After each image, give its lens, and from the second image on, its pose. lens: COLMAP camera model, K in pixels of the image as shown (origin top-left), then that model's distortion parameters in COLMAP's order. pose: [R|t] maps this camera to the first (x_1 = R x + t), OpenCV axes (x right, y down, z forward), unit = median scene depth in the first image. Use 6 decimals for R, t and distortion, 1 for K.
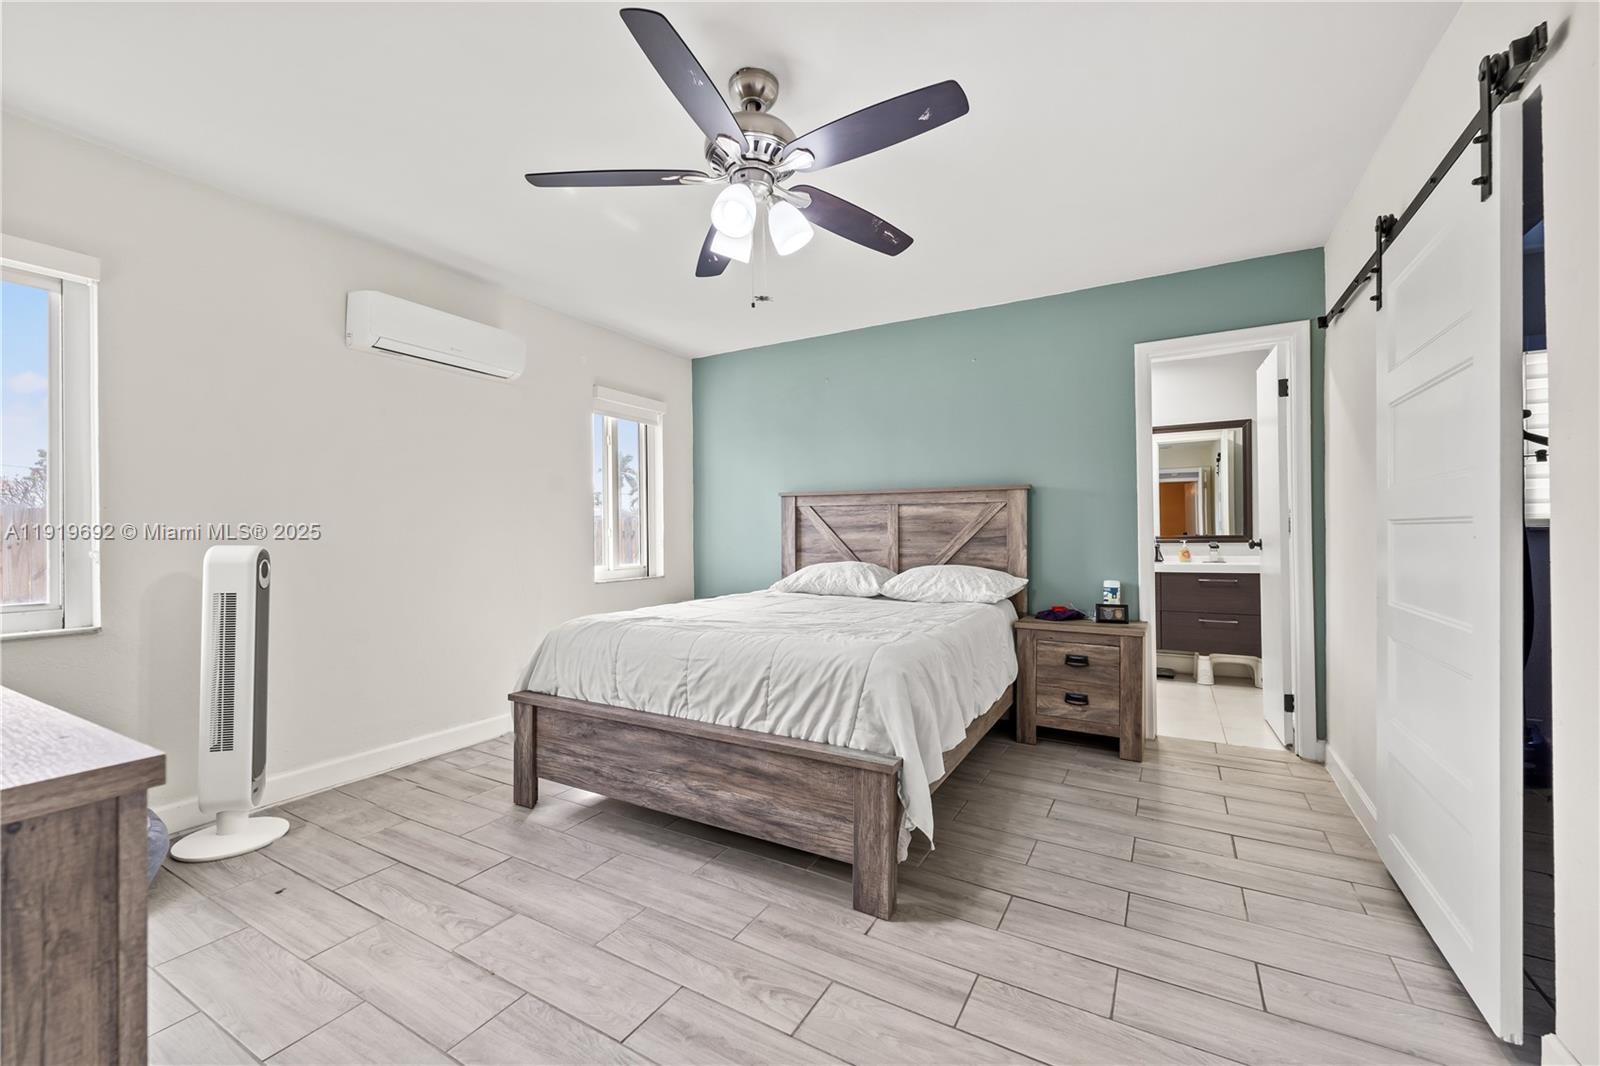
lens RADIAL K [[651.6, 0, 795.7], [0, 651.6, 529.1], [0, 0, 1]] dist [-0.000005, 0.000132]
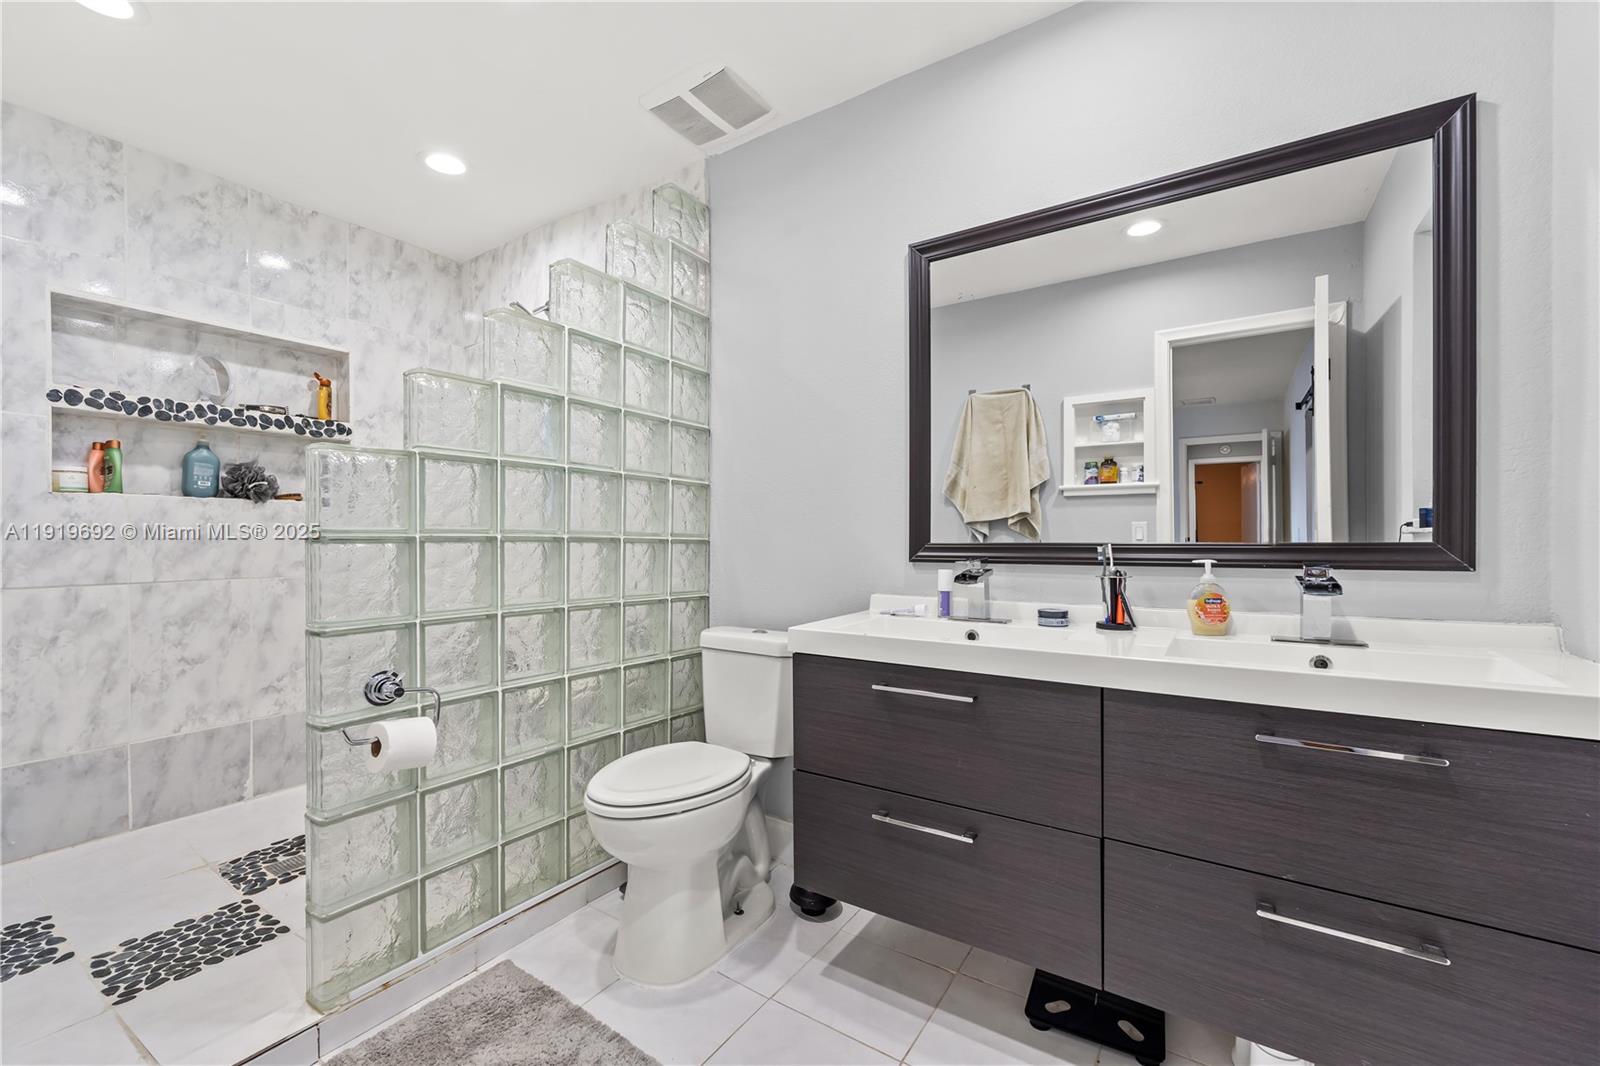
lens RADIAL K [[651.6, 0, 804.5], [0, 651.6, 538.8], [0, 0, 1]] dist [-0.000005, 0.000132]
pose [[0.998343, 0.003477, -0.057435, 0.432317], [-0.003151, 0.999978, 0.005762, 0.007208], [0.057454, -0.005572, 0.998333, 0.698235]]
